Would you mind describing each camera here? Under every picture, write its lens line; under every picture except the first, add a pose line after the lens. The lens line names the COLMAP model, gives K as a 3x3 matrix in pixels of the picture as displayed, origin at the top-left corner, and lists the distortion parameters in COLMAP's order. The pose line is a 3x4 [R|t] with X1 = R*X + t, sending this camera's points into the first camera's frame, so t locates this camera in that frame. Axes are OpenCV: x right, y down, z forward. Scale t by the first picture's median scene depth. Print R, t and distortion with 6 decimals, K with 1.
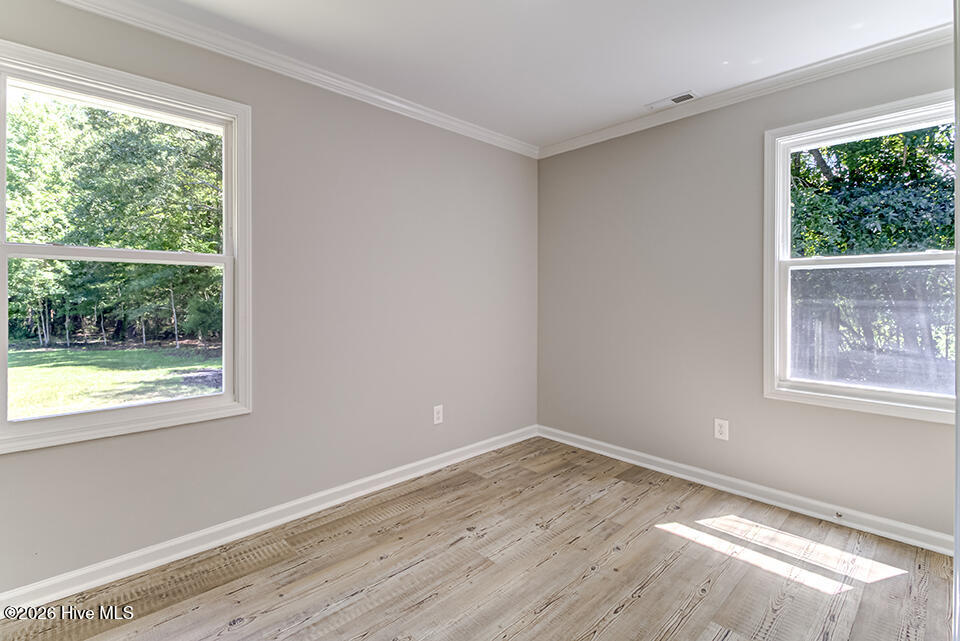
lens RADIAL K [[441.7, 0, 472.1], [0, 441.7, 293.2], [0, 0, 1]] dist [0.009171, -0.005335]
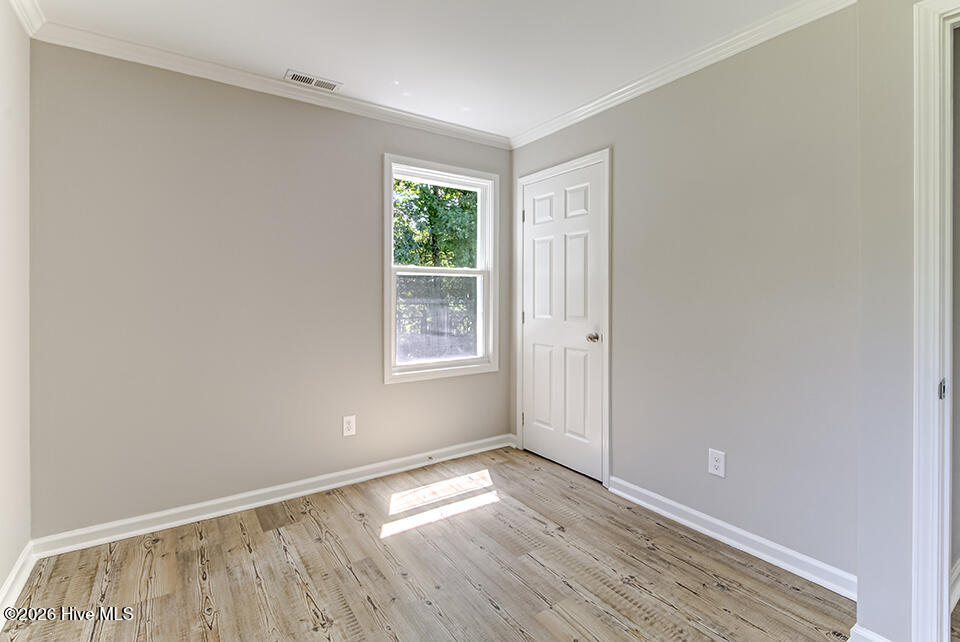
lens RADIAL K [[441.7, 0, 495.1], [0, 441.7, 299.0], [0, 0, 1]] dist [0.009171, -0.005335]
pose [[0.144617, -0.007250, 0.989461, -0.442496], [-0.004398, 0.999959, 0.007970, 0.002710], [-0.989478, -0.005505, 0.144579, 0.564653]]
